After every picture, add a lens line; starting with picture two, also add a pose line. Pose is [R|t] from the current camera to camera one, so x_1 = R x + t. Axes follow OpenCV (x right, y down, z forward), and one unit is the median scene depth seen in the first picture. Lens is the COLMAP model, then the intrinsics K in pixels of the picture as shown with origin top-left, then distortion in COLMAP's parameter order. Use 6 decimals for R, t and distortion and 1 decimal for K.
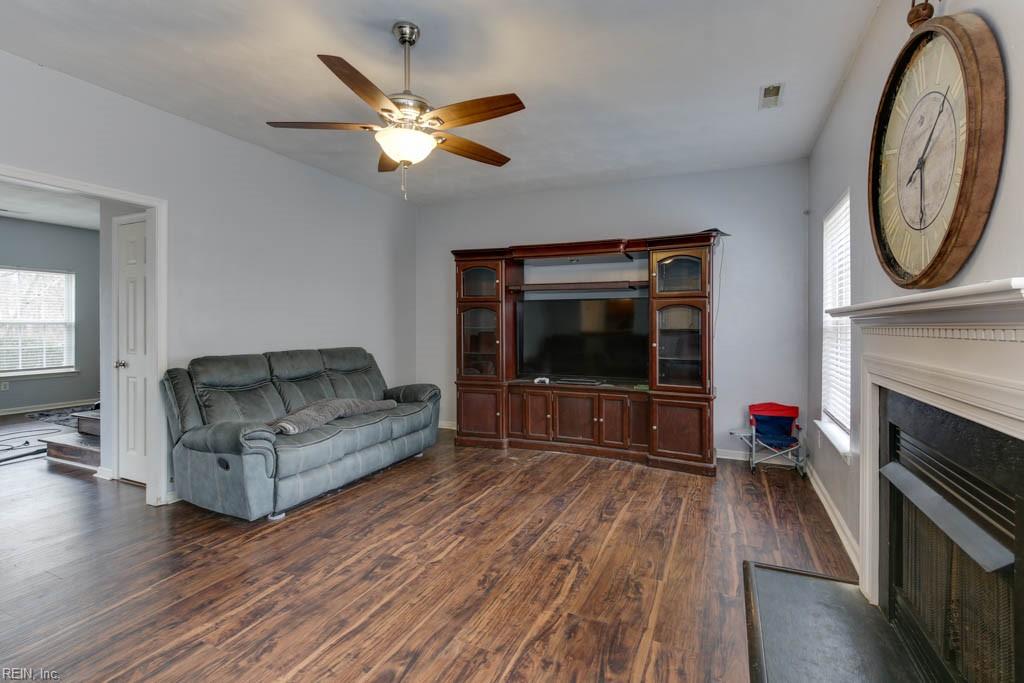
lens RADIAL K [[474.2, 0, 527.0], [0, 474.2, 328.6], [0, 0, 1]] dist [-0.010993, 0.002783]
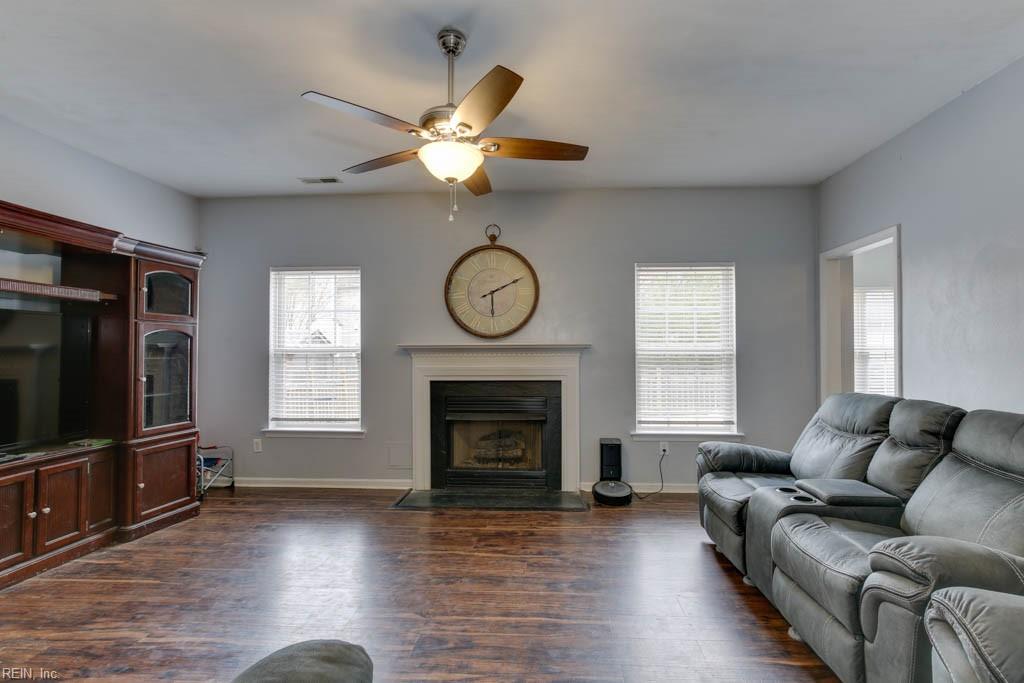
lens RADIAL K [[474.2, 0, 524.1], [0, 474.2, 345.1], [0, 0, 1]] dist [-0.010993, 0.002783]
pose [[-0.351217, 0.008673, 0.936254, -1.065521], [0.011213, 0.999924, -0.005056, -0.016774], [-0.936227, 0.008723, -0.351288, 1.075384]]
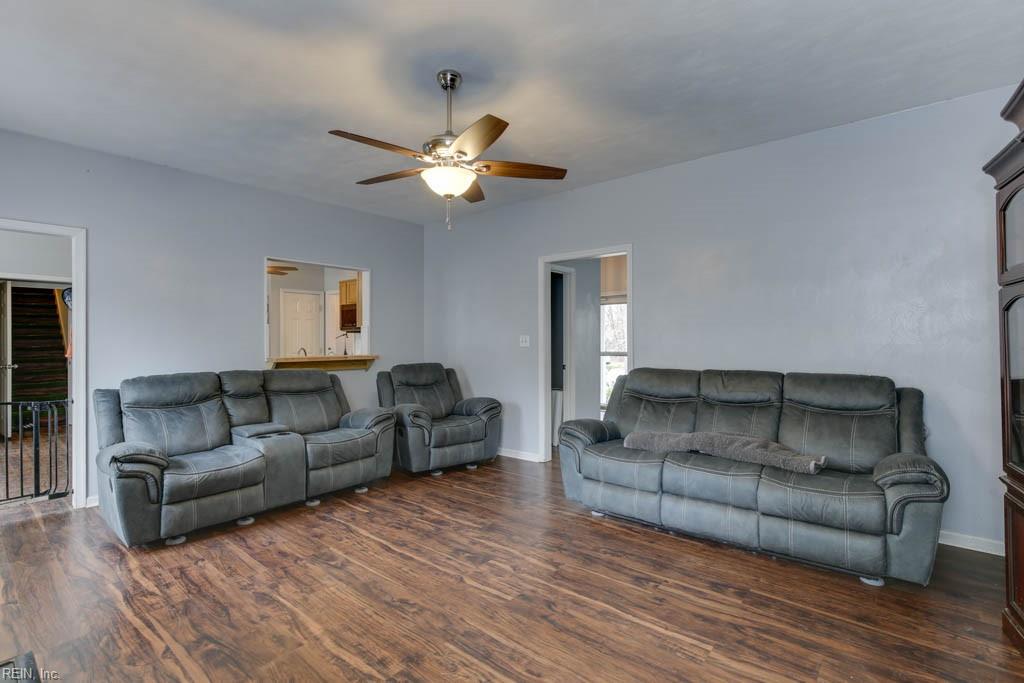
lens RADIAL K [[474.2, 0, 513.7], [0, 474.2, 337.6], [0, 0, 1]] dist [-0.010993, 0.002783]
pose [[-0.279699, -0.004152, -0.960079, 0.693448], [-0.007318, 0.999971, -0.002192, -0.010956], [0.960060, 0.006413, -0.279722, 1.312155]]
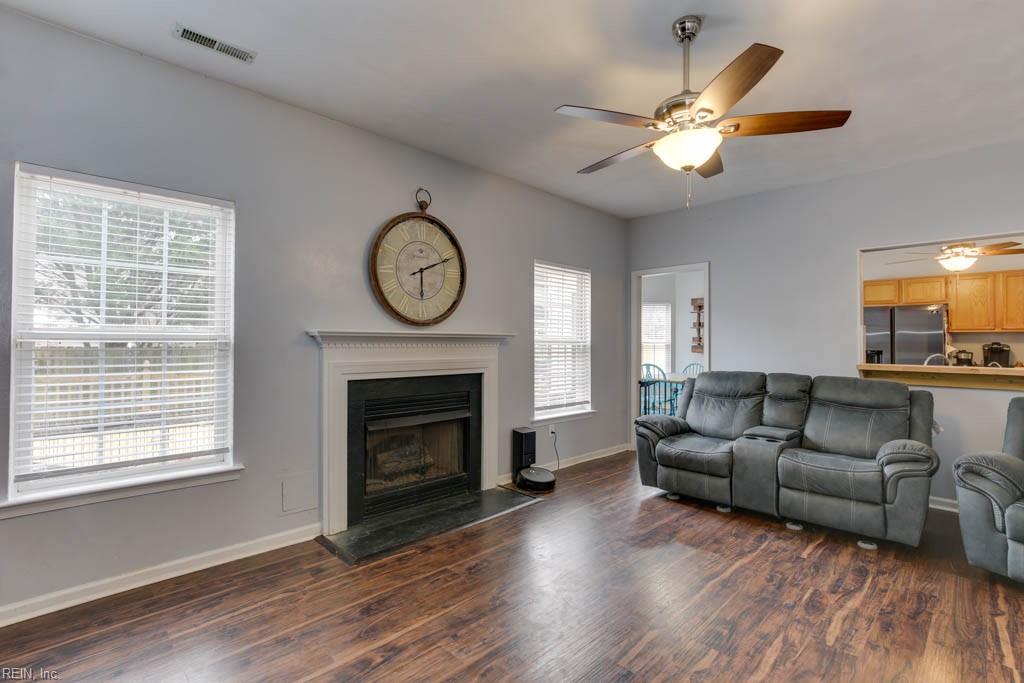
lens RADIAL K [[474.2, 0, 525.3], [0, 474.2, 339.9], [0, 0, 1]] dist [-0.010993, 0.002783]
pose [[-0.933475, -0.004178, 0.358617, -0.261278], [-0.003456, 0.999991, 0.002654, -0.013211], [-0.358625, 0.001238, -0.933481, 1.767247]]
